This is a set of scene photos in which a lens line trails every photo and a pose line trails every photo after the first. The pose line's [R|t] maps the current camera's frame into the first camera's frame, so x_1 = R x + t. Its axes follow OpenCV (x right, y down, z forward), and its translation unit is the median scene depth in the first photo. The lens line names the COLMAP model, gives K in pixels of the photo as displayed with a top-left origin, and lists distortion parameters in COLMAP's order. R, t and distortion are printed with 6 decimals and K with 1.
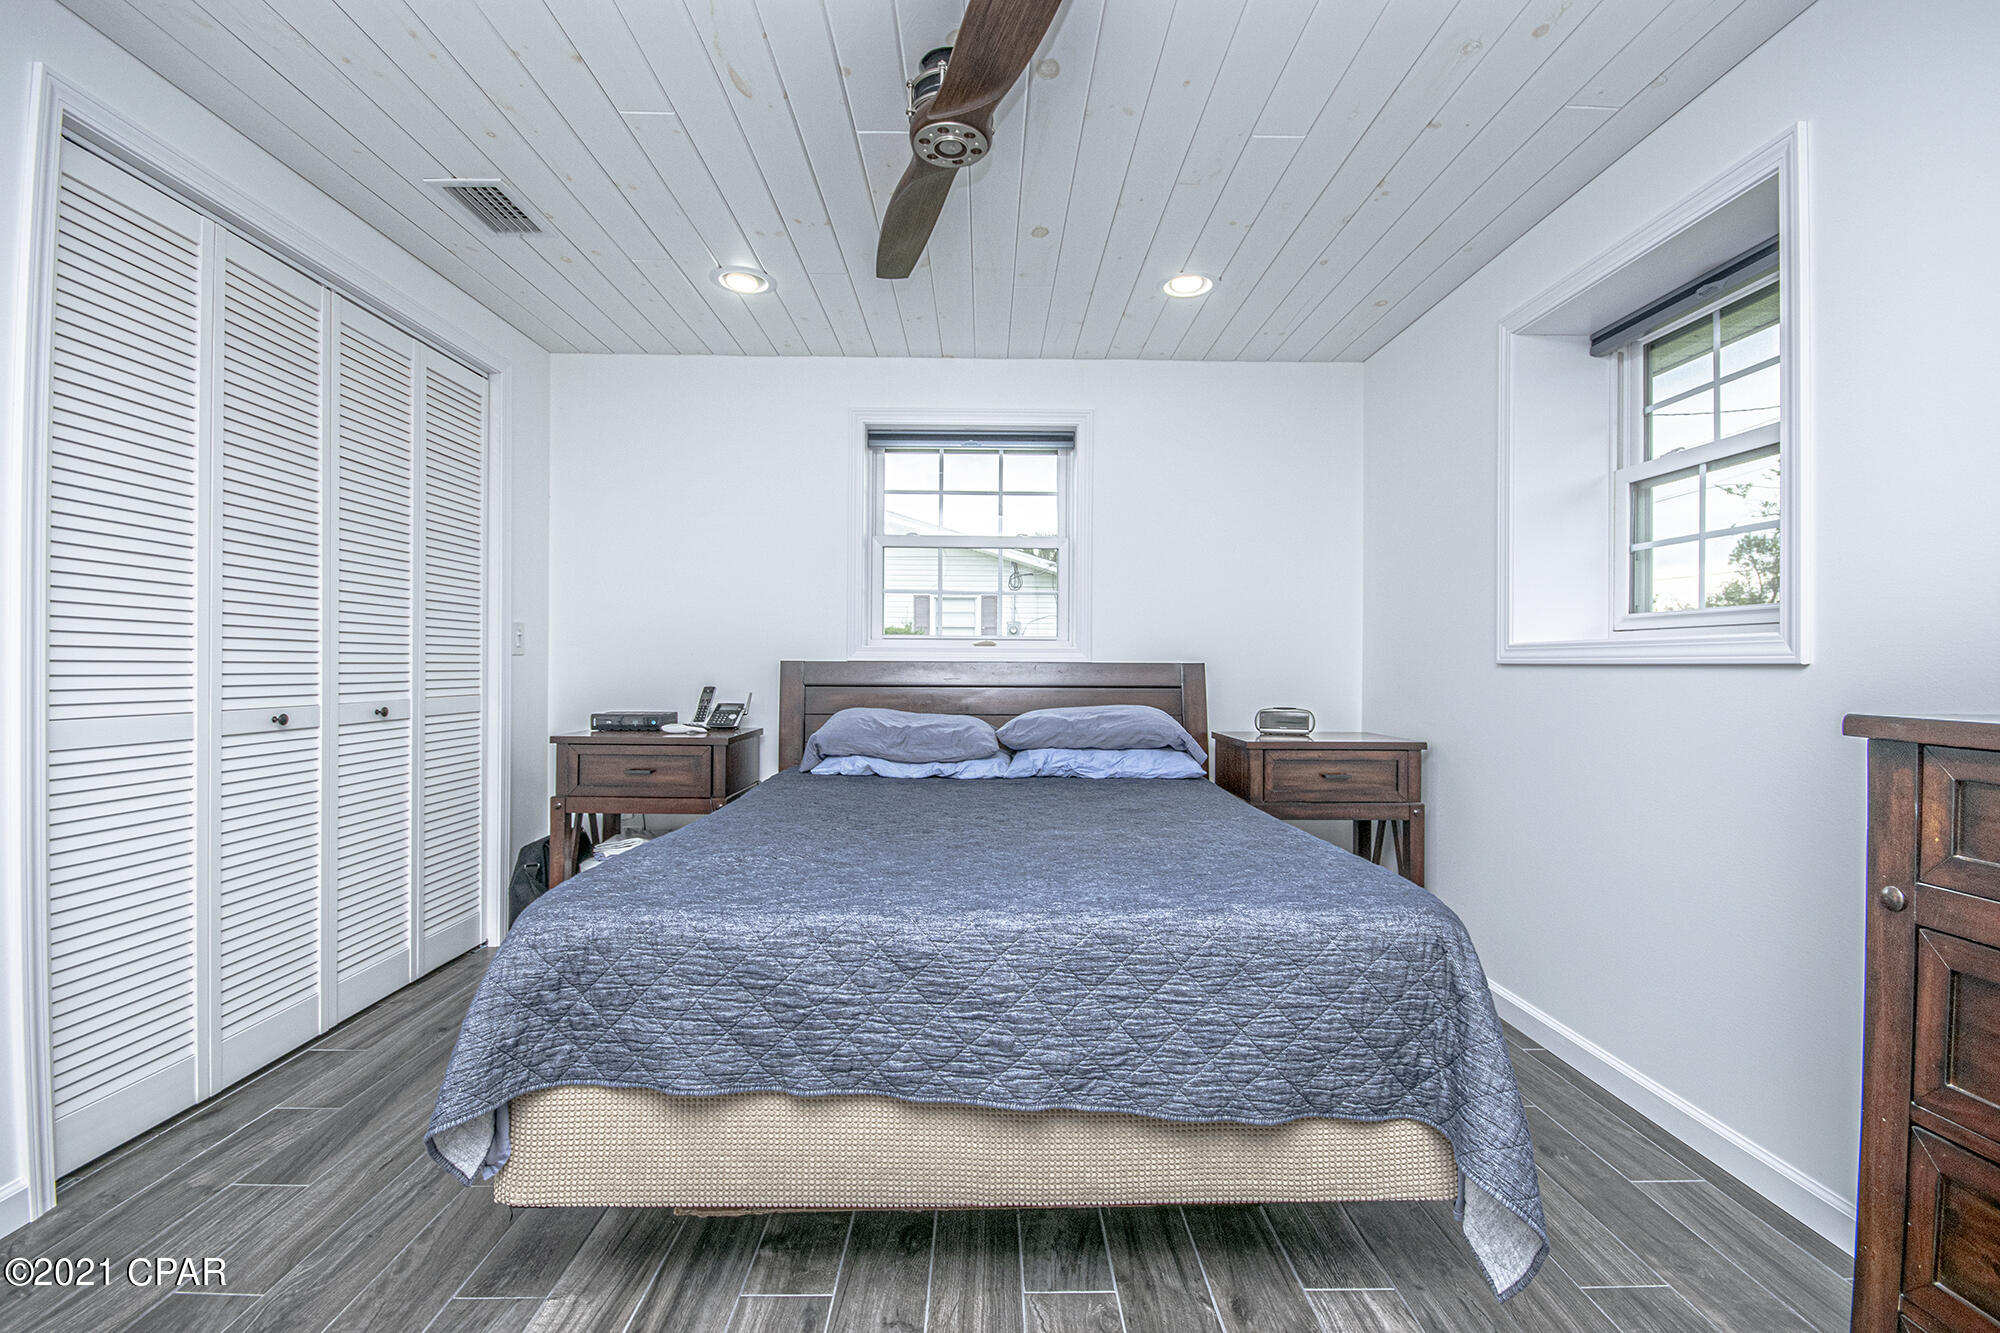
lens RADIAL K [[891.2, 0, 1000.0], [0, 891.2, 666.5], [0, 0, 1]] dist [0.004765, -0.012916]
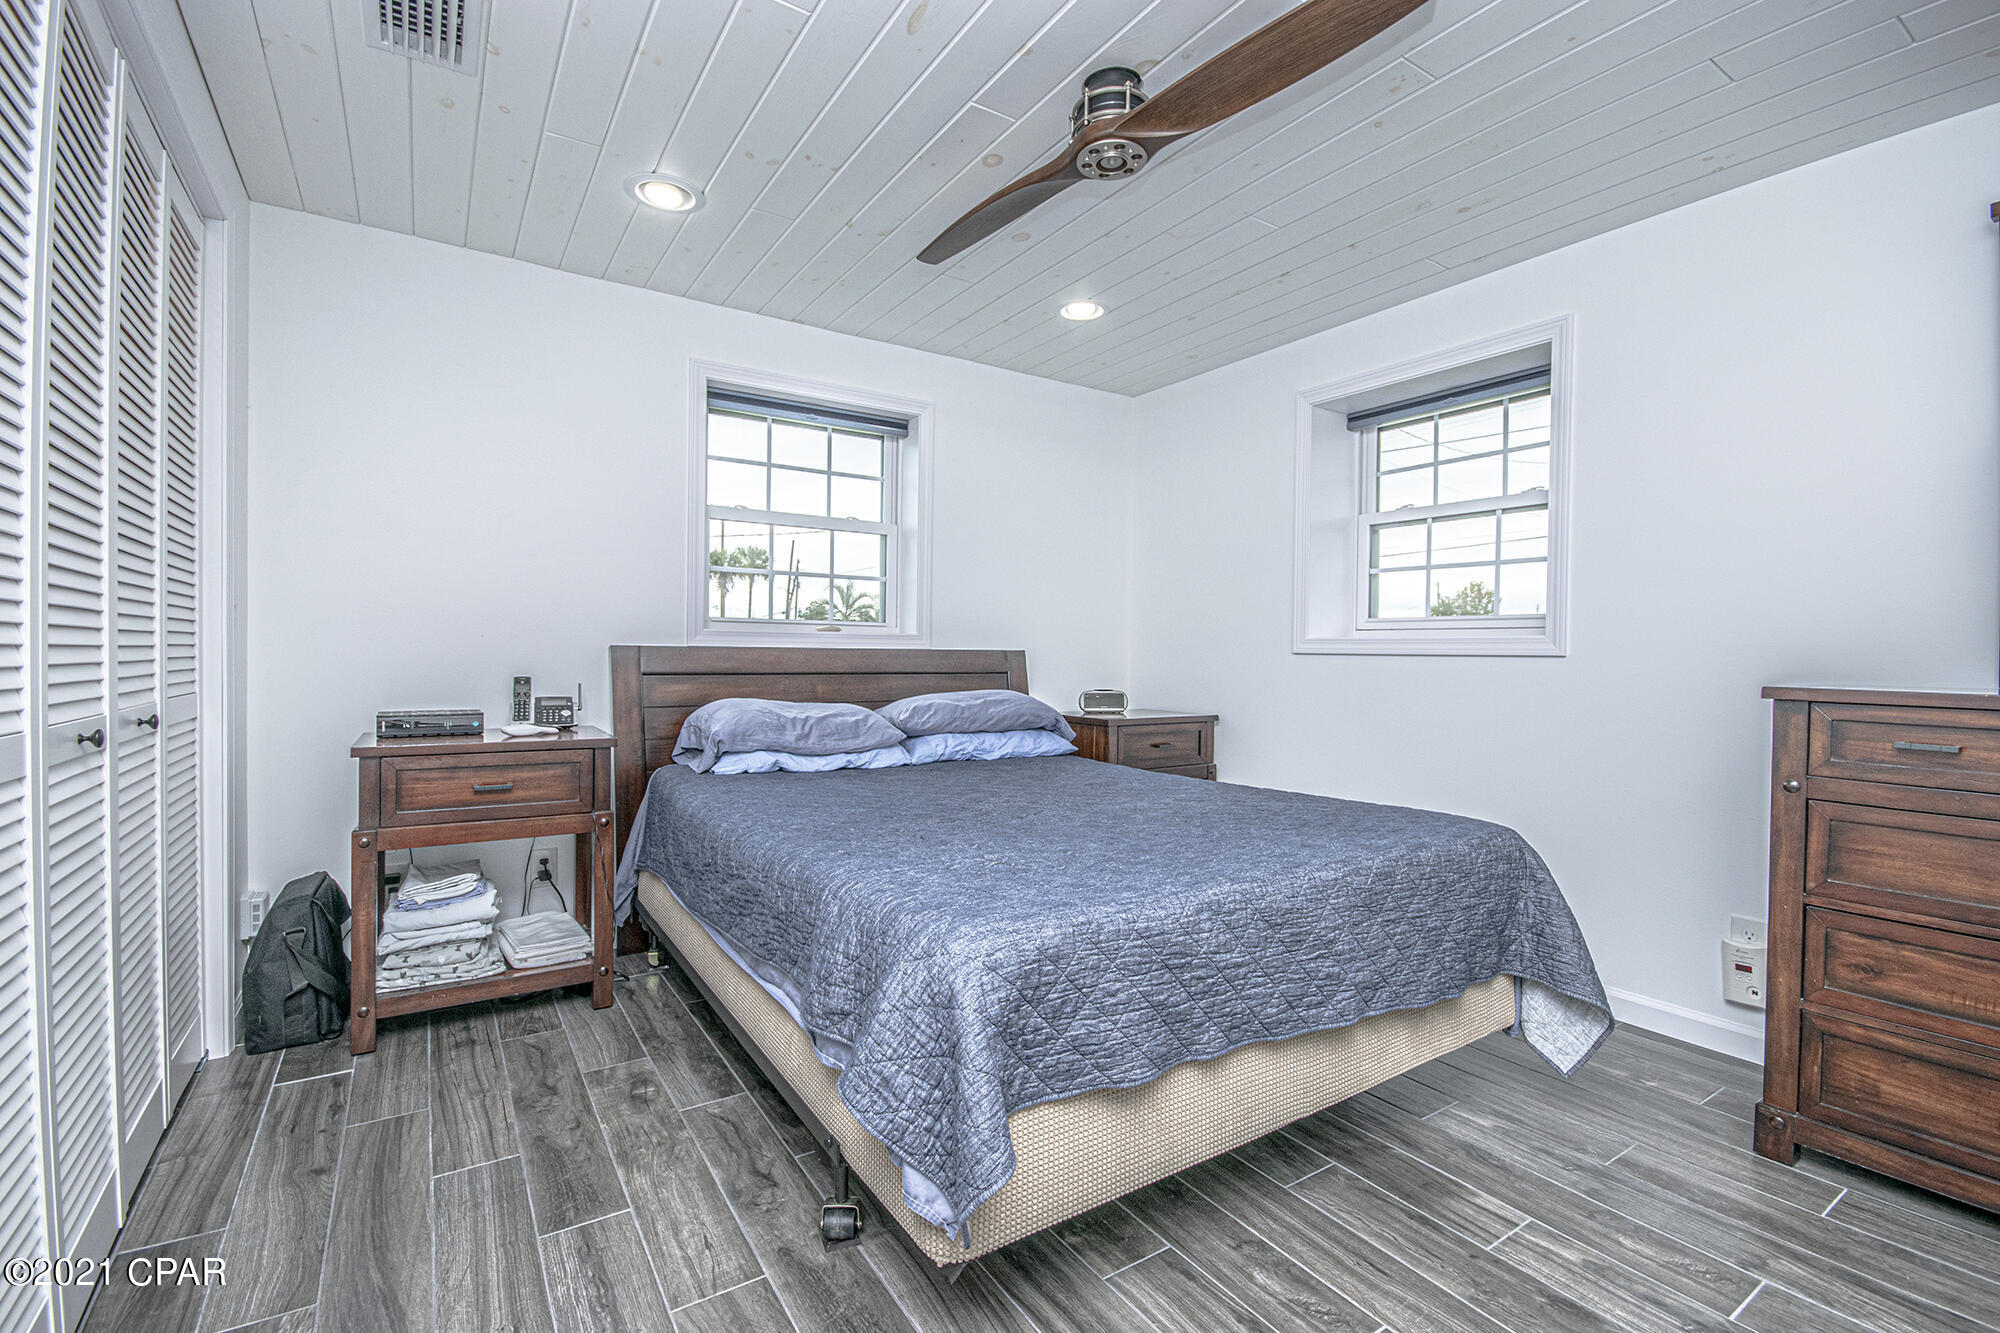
lens RADIAL K [[886.3, 0, 1000.0], [0, 886.3, 666.5], [0, 0, 1]] dist [-0.010194, -0.000248]
pose [[0.844825, -0.003989, 0.535028, -0.568015], [-0.005651, 0.999850, 0.016378, -0.002961], [-0.535013, -0.016860, 0.844675, 0.140502]]
